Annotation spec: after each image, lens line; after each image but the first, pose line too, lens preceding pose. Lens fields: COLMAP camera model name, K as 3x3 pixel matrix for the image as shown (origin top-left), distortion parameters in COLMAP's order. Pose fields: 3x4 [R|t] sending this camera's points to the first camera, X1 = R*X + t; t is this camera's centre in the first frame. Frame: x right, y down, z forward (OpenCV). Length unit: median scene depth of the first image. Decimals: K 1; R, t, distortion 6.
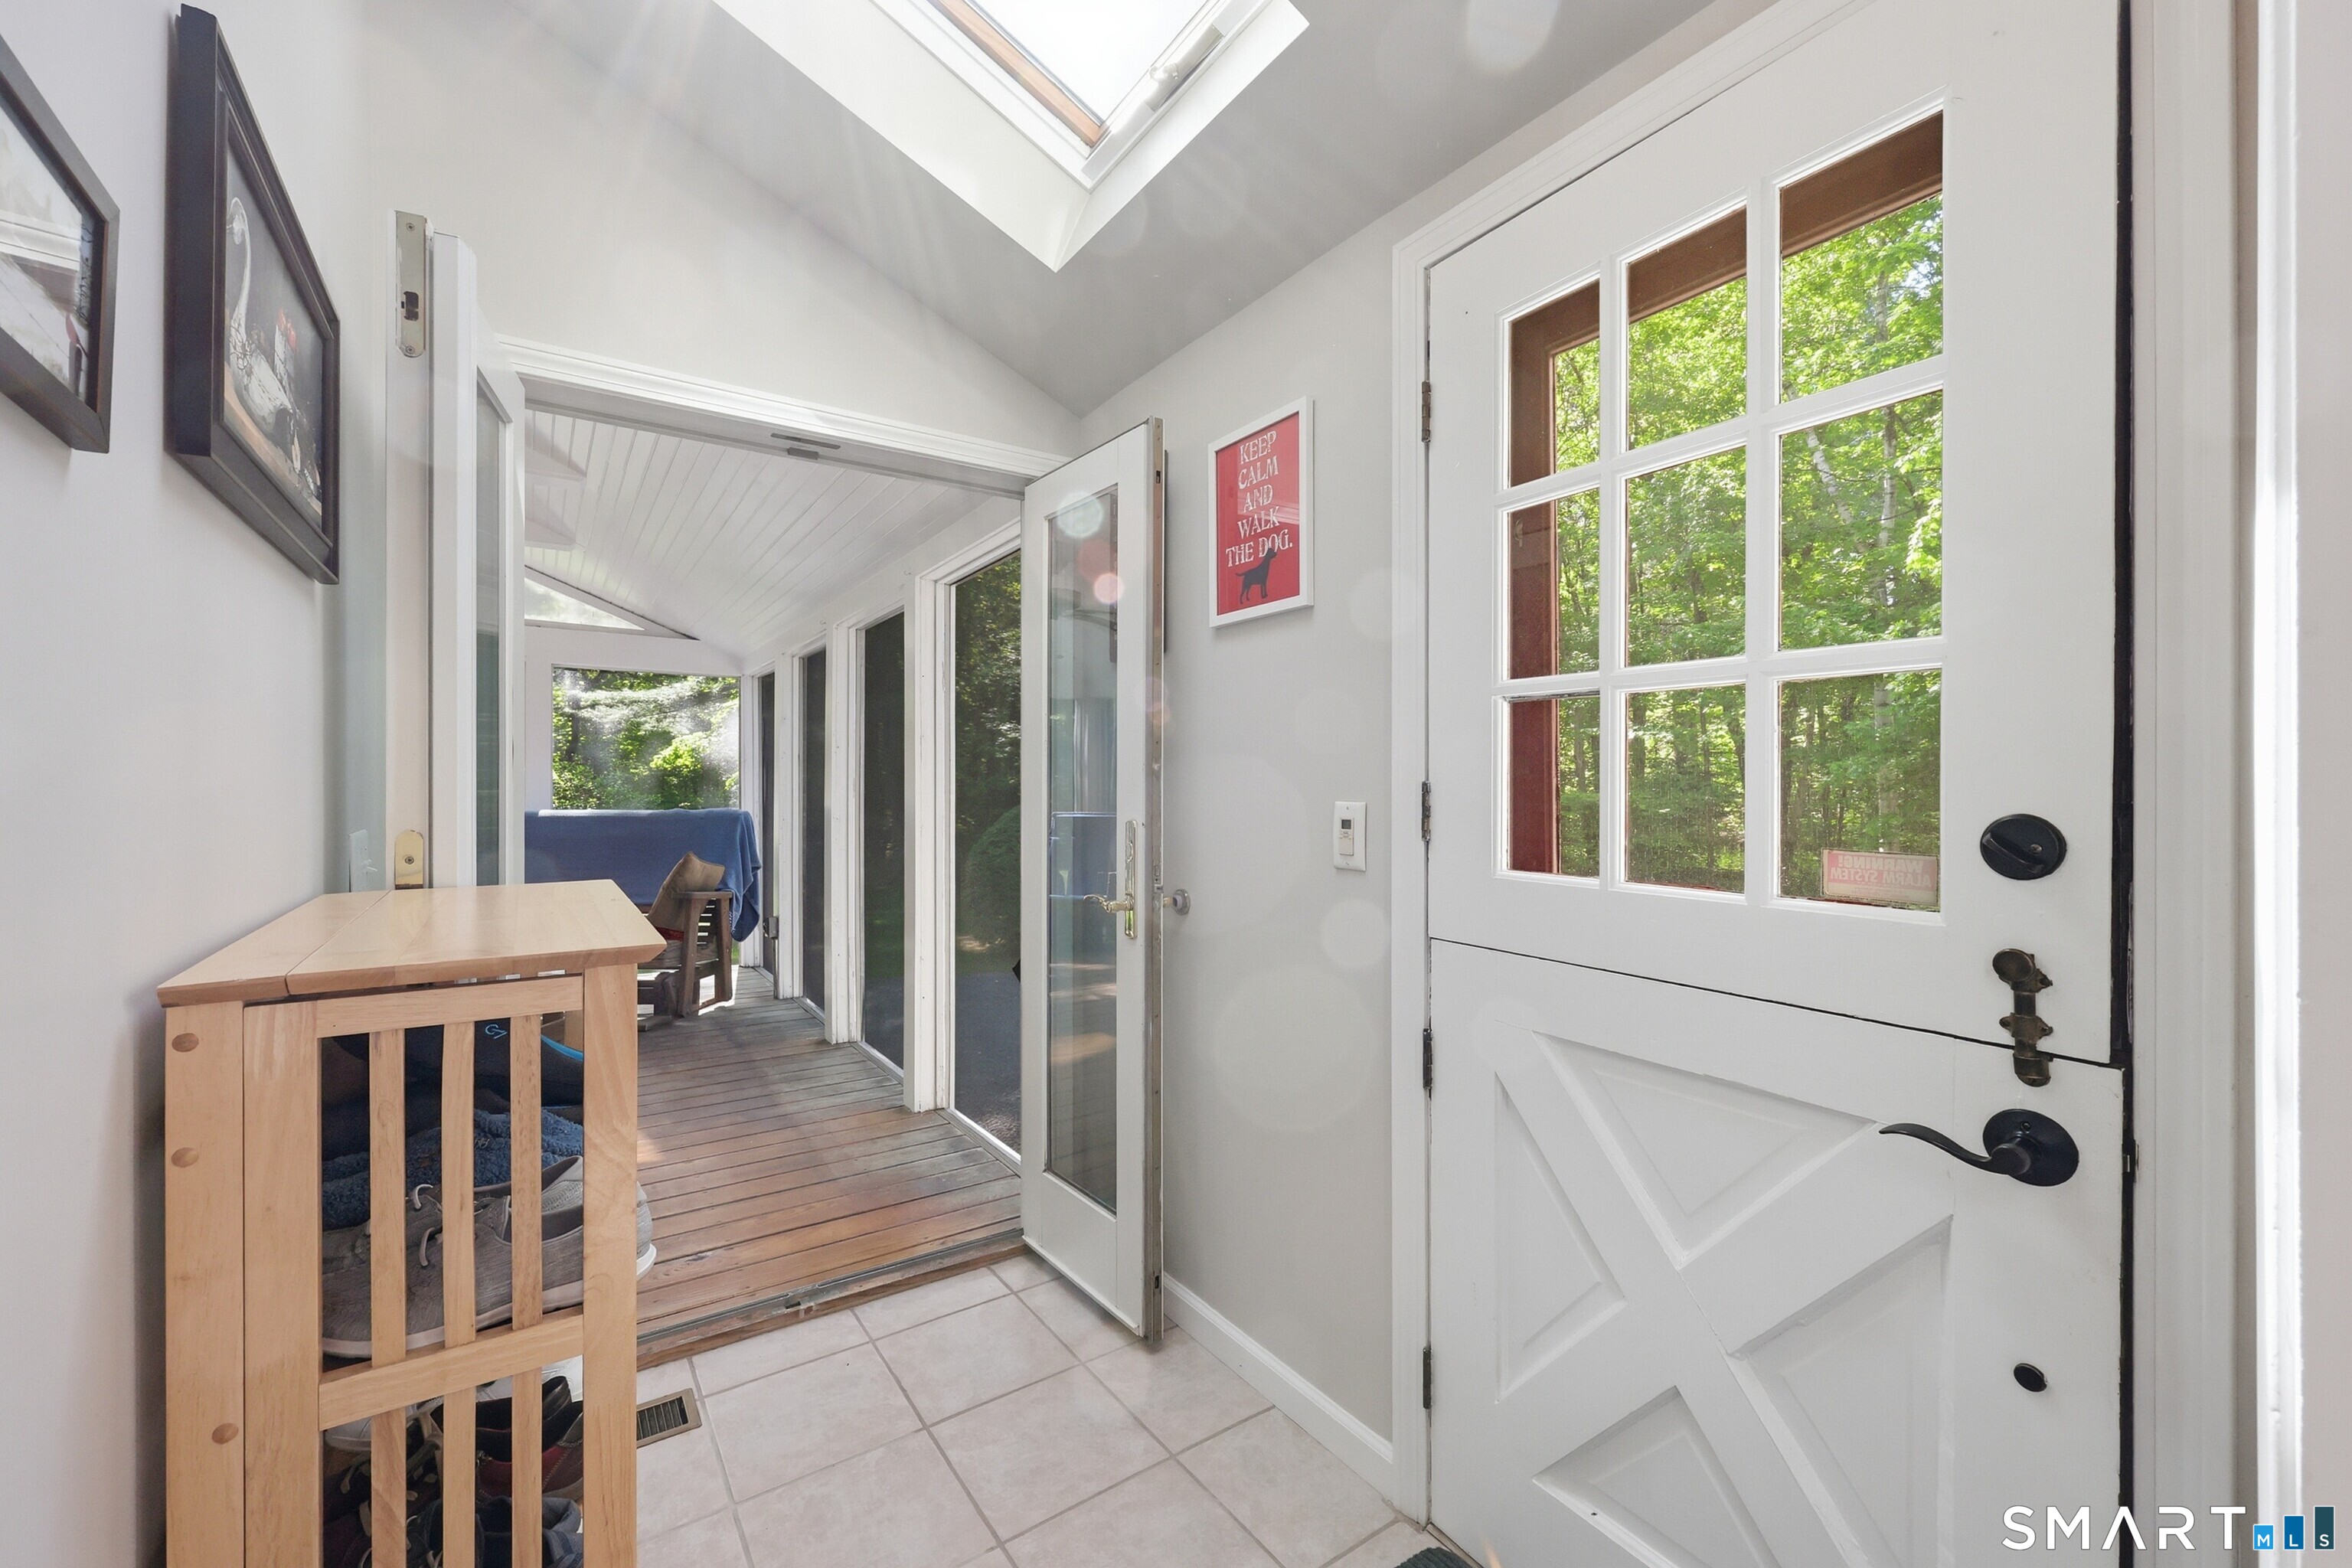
lens RADIAL K [[952.8, 0, 1175.9], [0, 952.8, 786.4], [0, 0, 1]] dist [-0.015011, -0.000267]
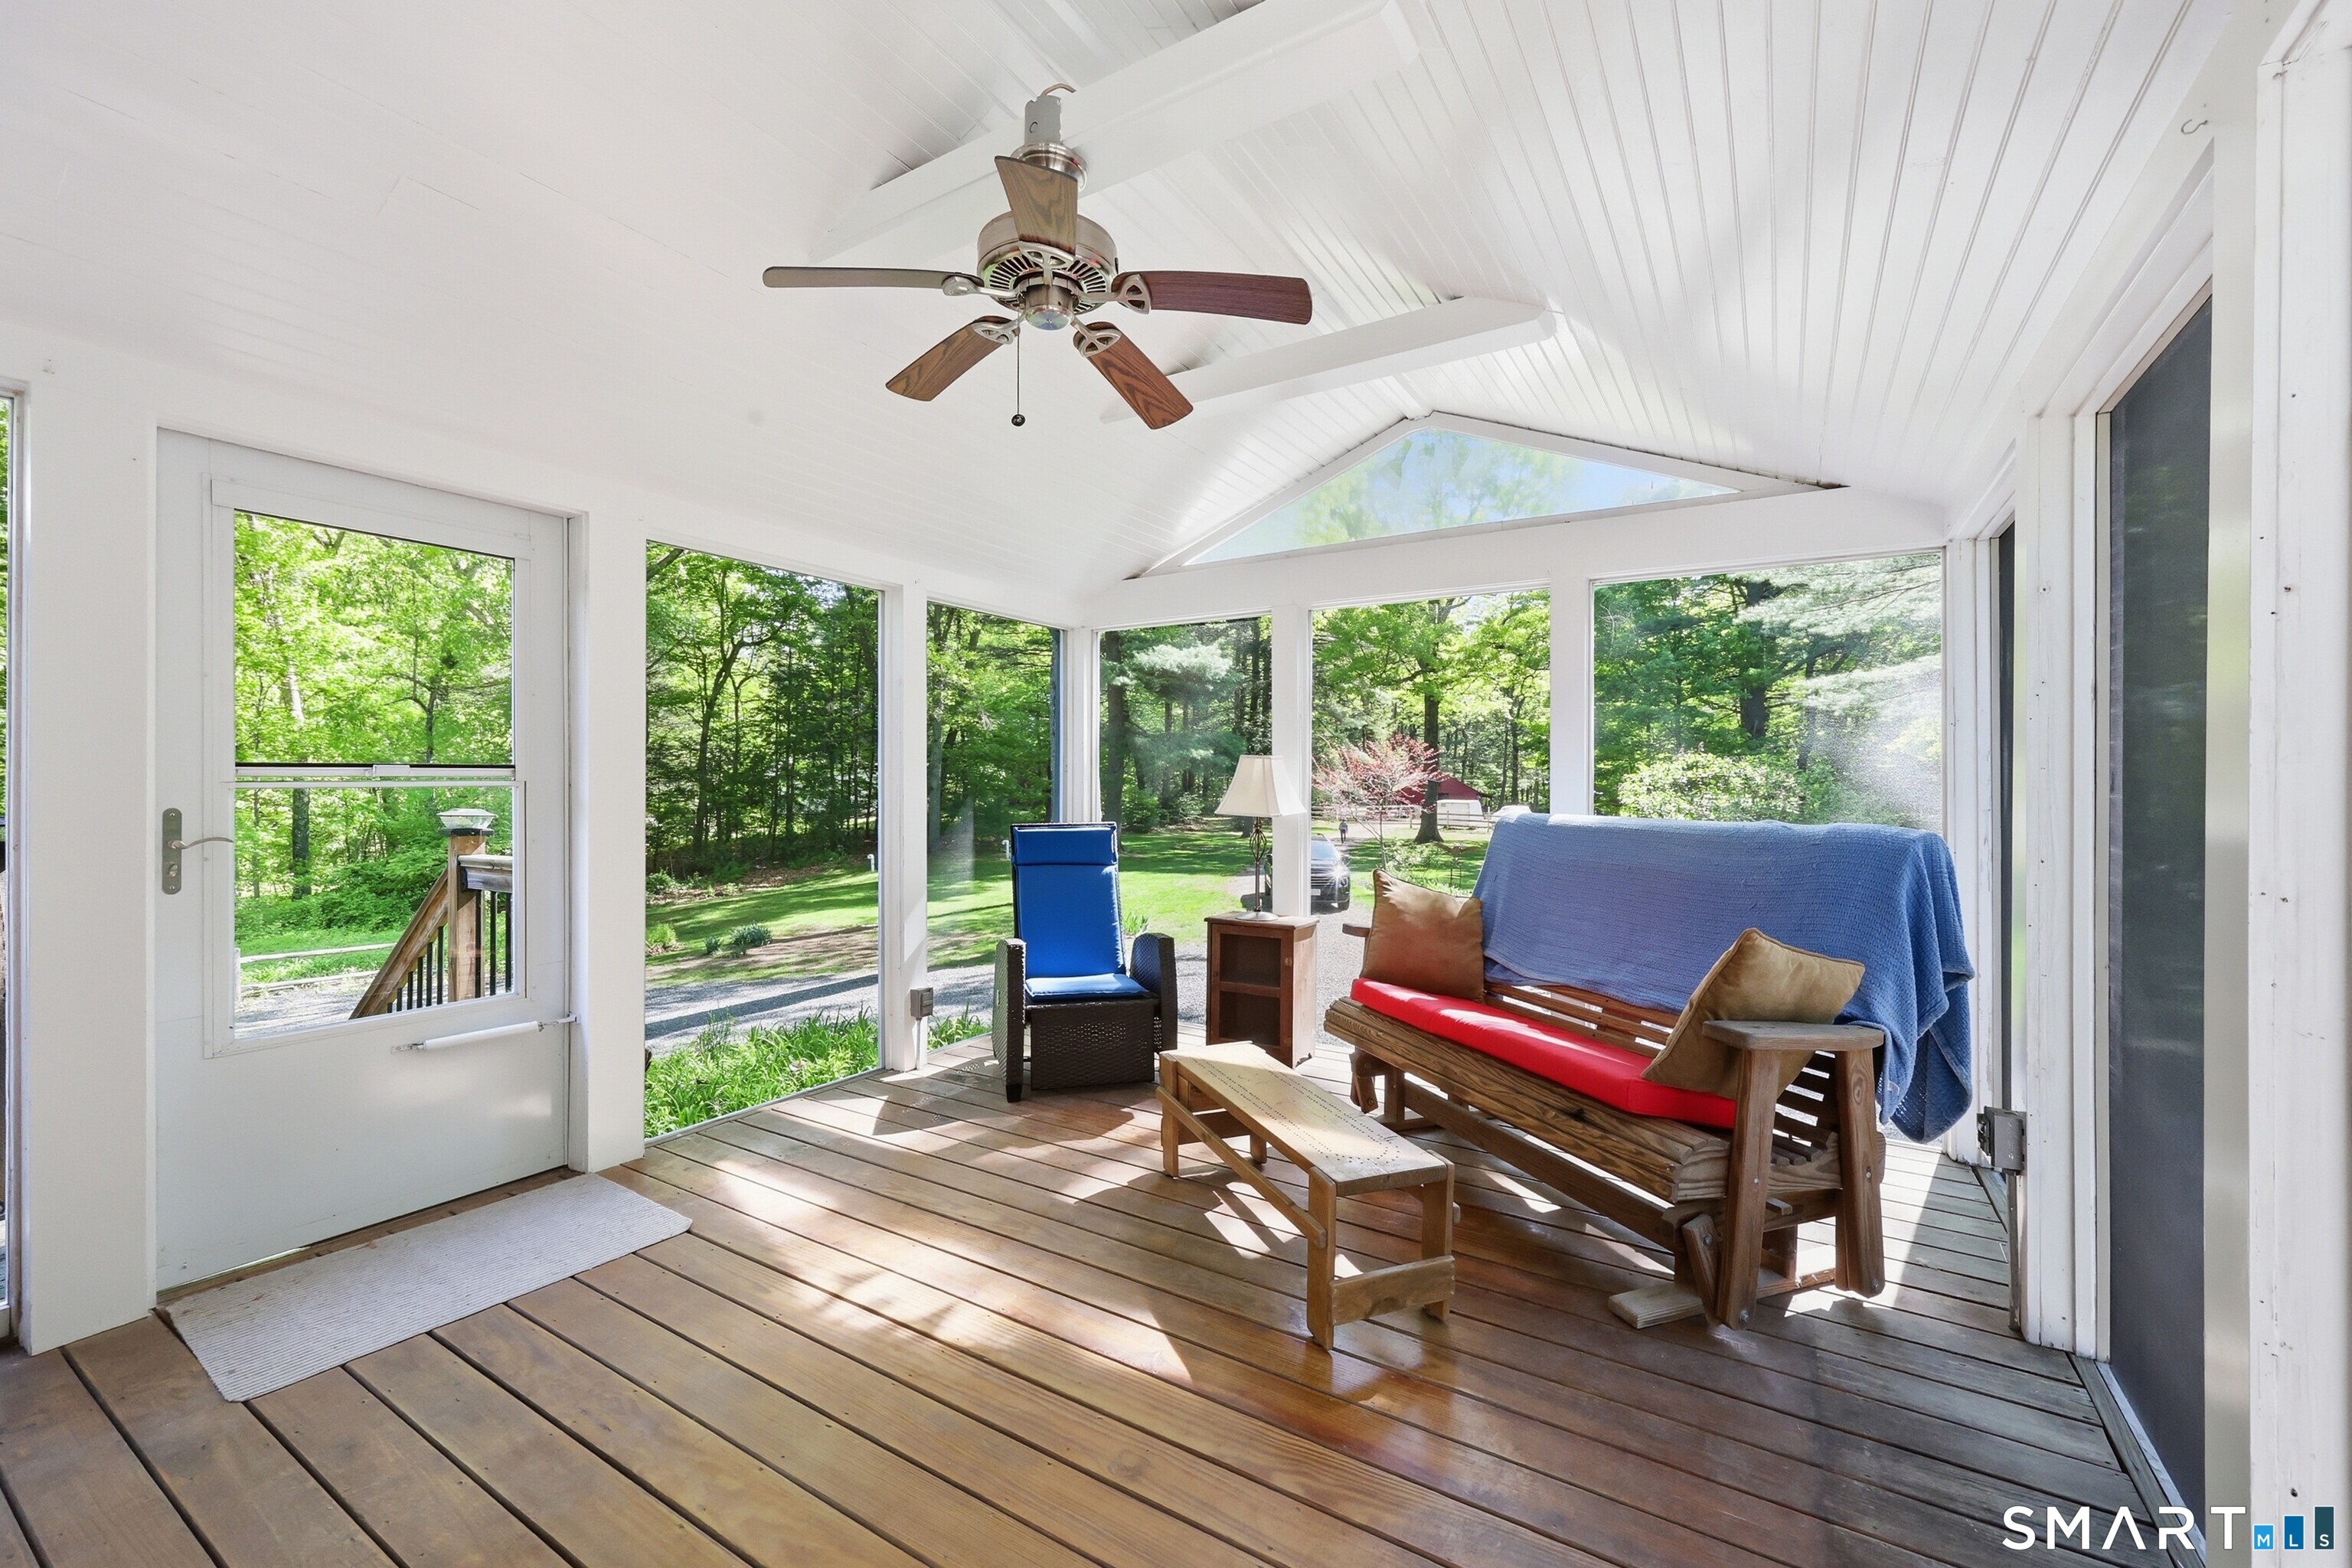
lens RADIAL K [[952.8, 0, 1175.8], [0, 952.8, 780.4], [0, 0, 1]] dist [-0.015011, -0.000267]
pose [[0.401767, -0.003112, -0.915736, -0.222700], [0.003585, 0.999992, -0.001826, 0.005593], [0.915735, -0.002549, 0.401775, 0.565925]]
